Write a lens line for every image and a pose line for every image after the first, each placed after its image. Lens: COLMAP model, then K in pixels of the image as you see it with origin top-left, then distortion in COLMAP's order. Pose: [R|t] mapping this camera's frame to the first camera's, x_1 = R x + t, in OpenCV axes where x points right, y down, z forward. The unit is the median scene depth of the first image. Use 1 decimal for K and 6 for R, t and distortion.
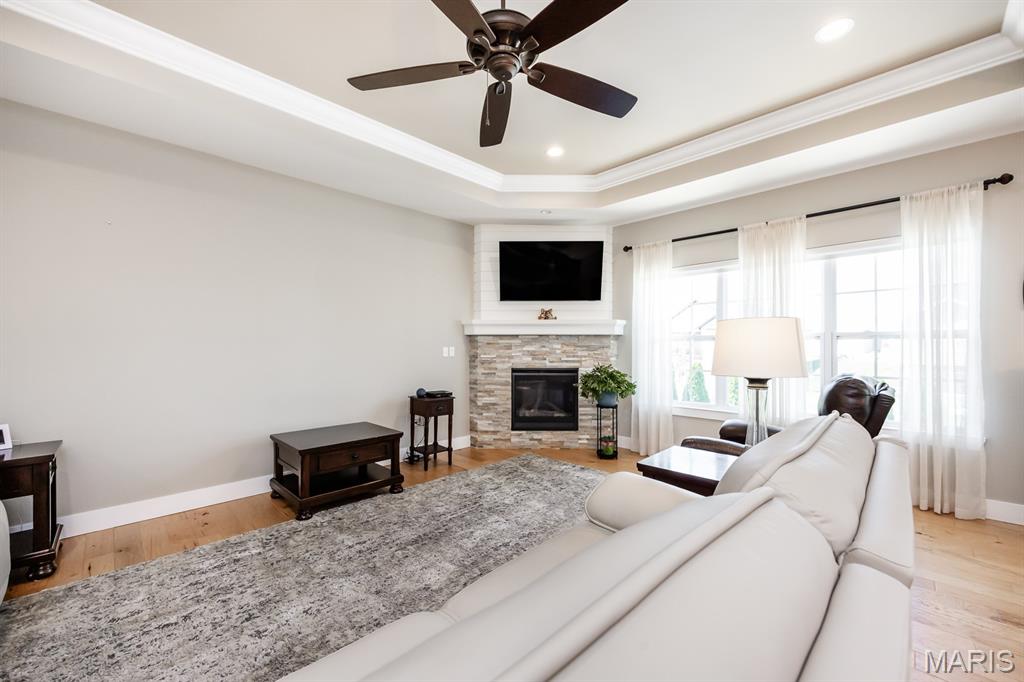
lens RADIAL K [[398.9, 0, 510.2], [0, 398.9, 346.3], [0, 0, 1]] dist [0.000576, 0.000451]
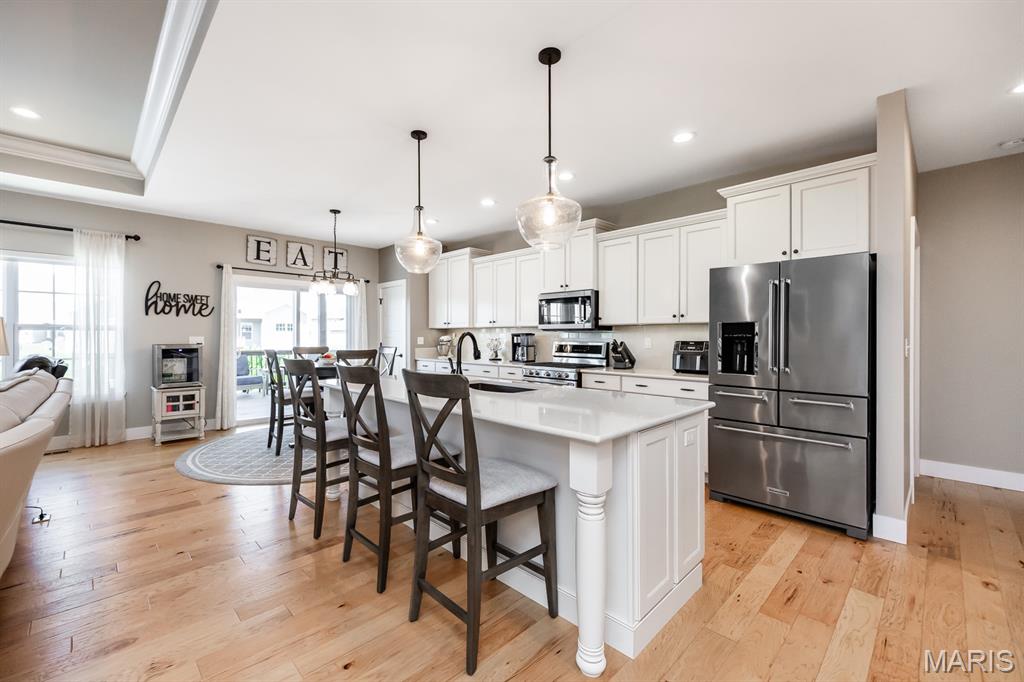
lens RADIAL K [[418.2, 0, 504.5], [0, 418.2, 337.9], [0, 0, 1]] dist [0.002512, -0.000273]
pose [[-0.000249, 0.002967, 0.999996, -0.514732], [-0.004186, 0.999987, -0.002968, 0.006488], [-0.999991, -0.004186, -0.000237, -0.536866]]
